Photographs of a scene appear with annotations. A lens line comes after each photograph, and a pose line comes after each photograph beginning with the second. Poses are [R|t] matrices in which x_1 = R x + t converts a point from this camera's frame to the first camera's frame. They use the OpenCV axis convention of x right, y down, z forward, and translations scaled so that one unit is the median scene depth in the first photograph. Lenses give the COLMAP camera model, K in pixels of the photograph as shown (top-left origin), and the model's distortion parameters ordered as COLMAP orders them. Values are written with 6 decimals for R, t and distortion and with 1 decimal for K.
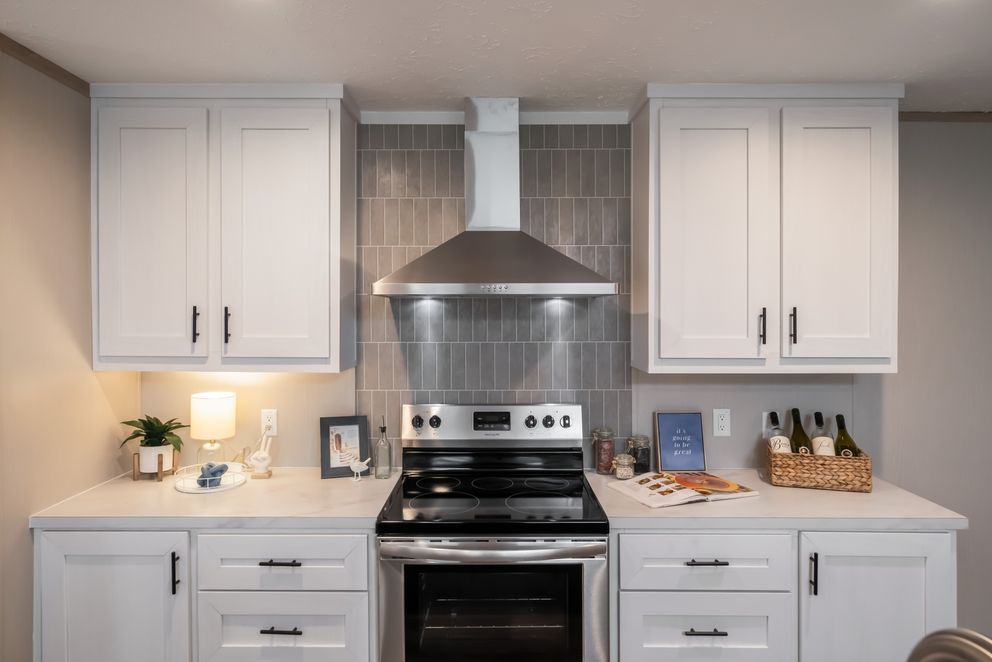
lens RADIAL K [[598.5, 0, 496.3], [0, 598.5, 324.2], [0, 0, 1]] dist [0.003458, 0.010244]
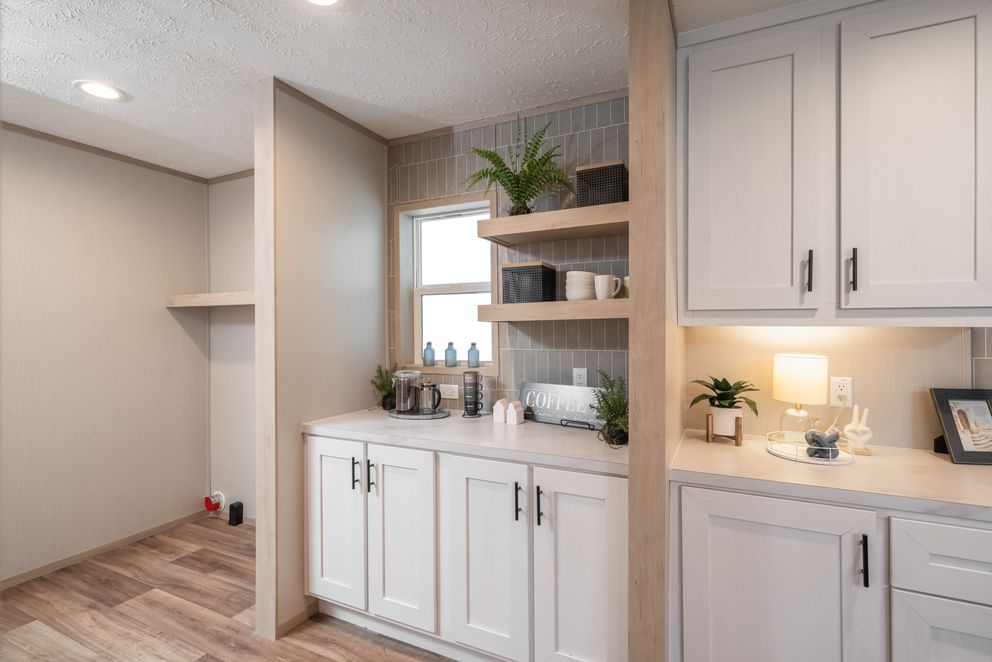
lens RADIAL K [[483.6, 0, 505.3], [0, 483.6, 335.5], [0, 0, 1]] dist [0.002432, 0.001034]
pose [[0.905294, 0.005636, -0.424748, -0.556812], [-0.006488, 0.999979, -0.000562, 0.090492], [0.424736, 0.003264, 0.905311, 0.157877]]
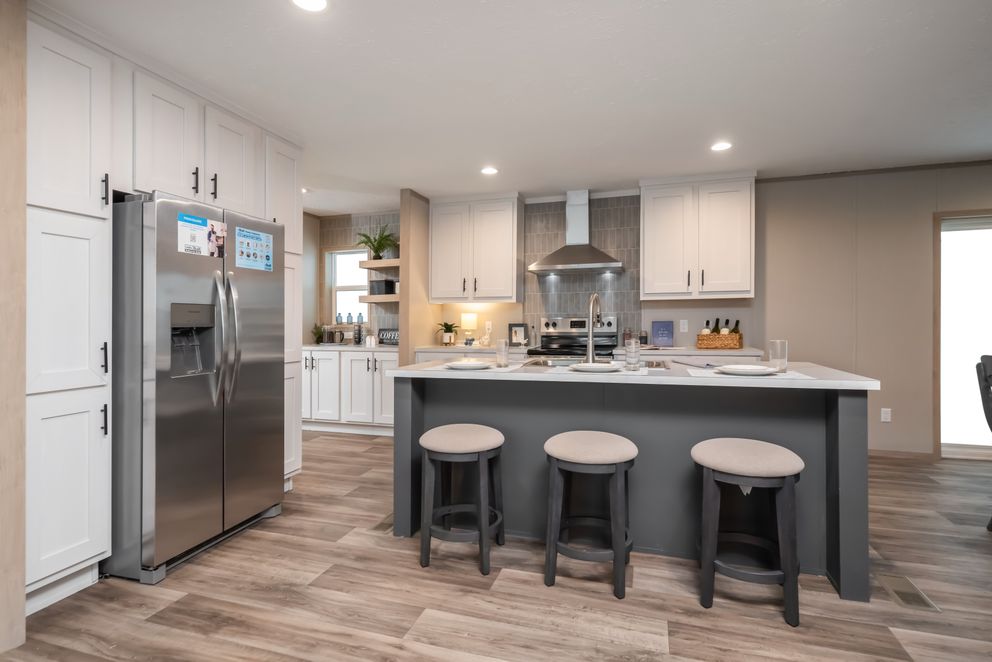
lens RADIAL K [[483.6, 0, 496.9], [0, 483.6, 313.3], [0, 0, 1]] dist [0.002432, 0.001034]
pose [[0.952687, -0.009320, -0.303810, 0.272462], [-0.000488, 0.999482, -0.032192, 0.182591], [0.303953, 0.030818, 0.952188, -0.939164]]
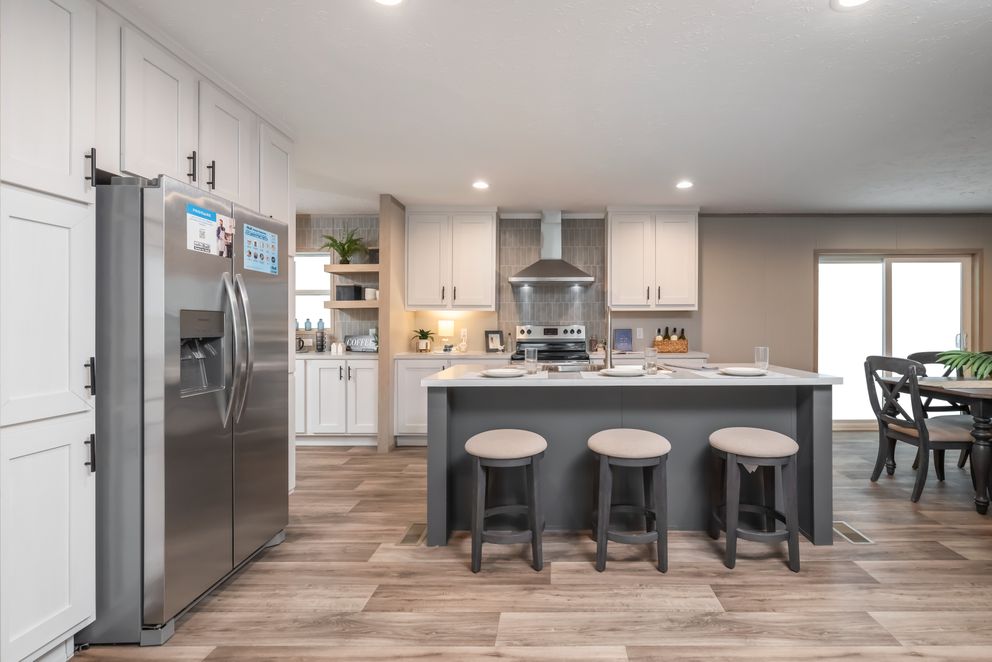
lens RADIAL K [[446.7, 0, 550.7], [0, 446.7, 320.5], [0, 0, 1]] dist [-0.002409, 0.002046]
pose [[0.999987, 0.000439, -0.005141, 0.002008], [-0.000585, 0.999596, -0.028414, 0.171456], [0.005126, 0.028417, 0.999583, -0.967504]]
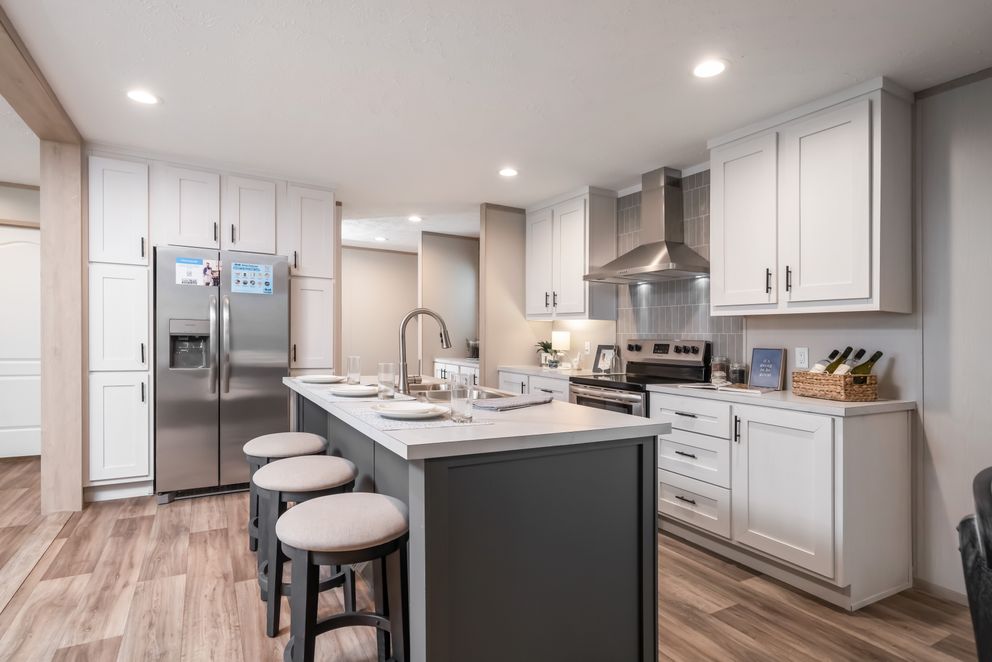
lens RADIAL K [[515.0, 0, 493.9], [0, 515.0, 335.8], [0, 0, 1]] dist [0.000932, -0.001159]
pose [[0.496548, 0.011255, -0.867936, 1.091826], [-0.038899, 0.999200, -0.009297, 0.159583], [0.867137, 0.038378, 0.496588, -0.196414]]
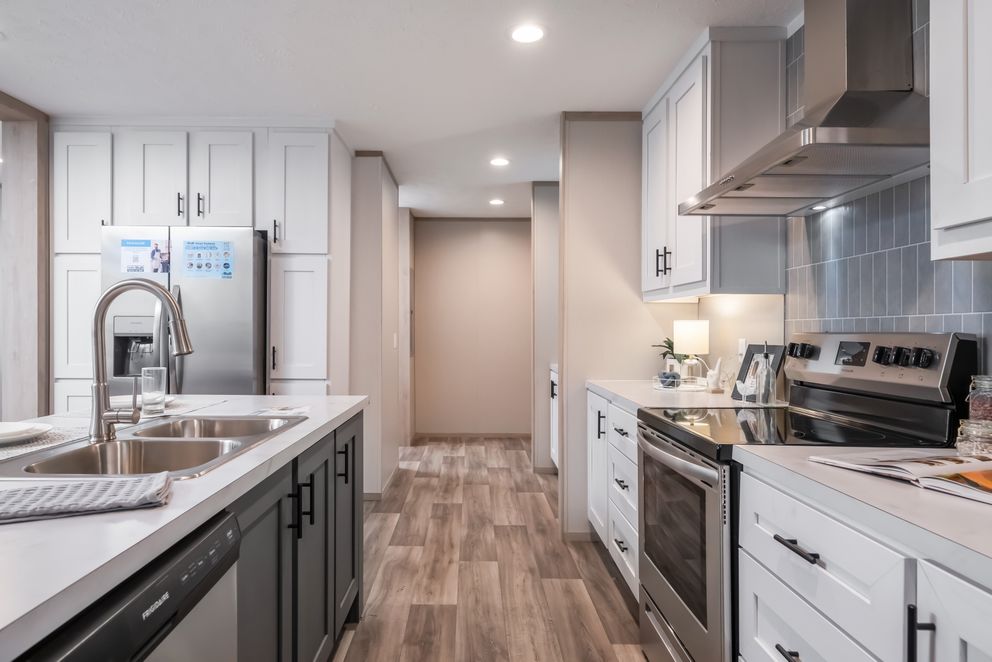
lens RADIAL K [[598.5, 0, 473.2], [0, 598.5, 329.8], [0, 0, 1]] dist [0.003458, 0.010244]
pose [[-0.008476, -0.000651, -0.999964, 0.756340], [-0.025498, 0.999675, -0.000435, 0.146222], [0.999639, 0.025494, -0.008490, 0.543070]]
